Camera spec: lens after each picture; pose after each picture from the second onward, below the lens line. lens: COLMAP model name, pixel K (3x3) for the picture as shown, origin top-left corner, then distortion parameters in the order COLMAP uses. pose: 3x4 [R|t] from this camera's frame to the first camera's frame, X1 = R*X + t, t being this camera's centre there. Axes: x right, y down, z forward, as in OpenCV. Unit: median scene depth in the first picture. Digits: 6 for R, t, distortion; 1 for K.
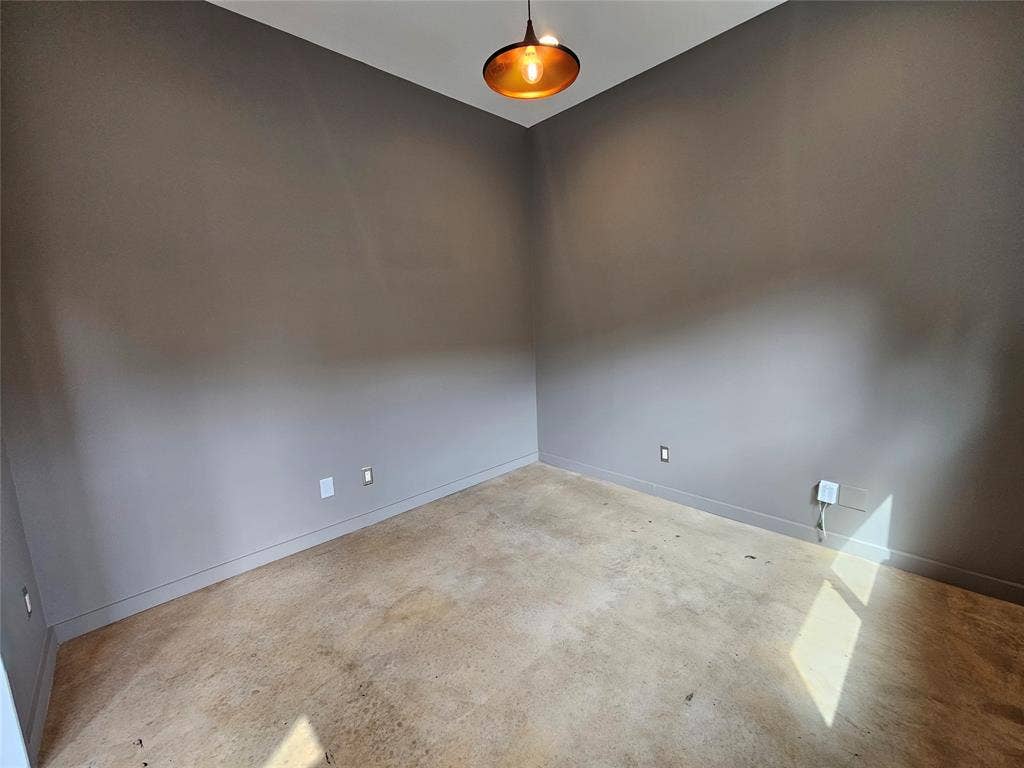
lens RADIAL K [[418.9, 0, 518.5], [0, 418.9, 384.5], [0, 0, 1]] dist [0.000211, 0.000027]
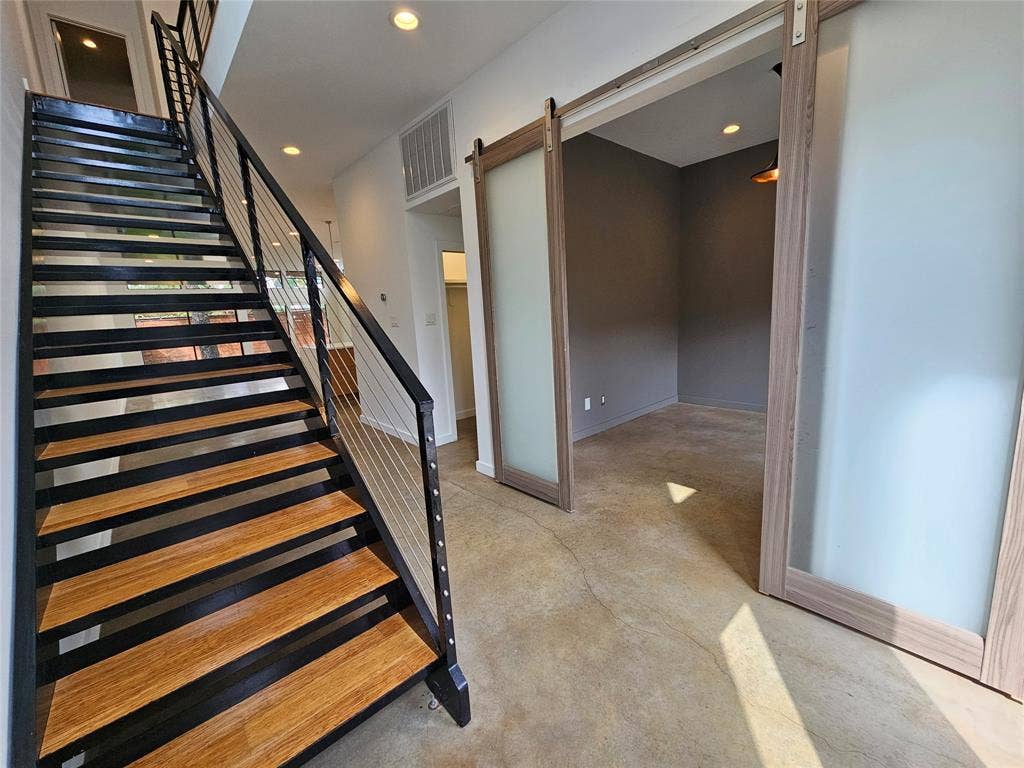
lens RADIAL K [[418.9, 0, 516.2], [0, 418.9, 381.3], [0, 0, 1]] dist [0.000211, 0.000027]
pose [[0.999523, -0.013557, -0.027734, -0.768652], [0.013886, 0.999835, 0.011694, 0.149929], [0.027571, -0.012073, 0.999547, -0.718244]]
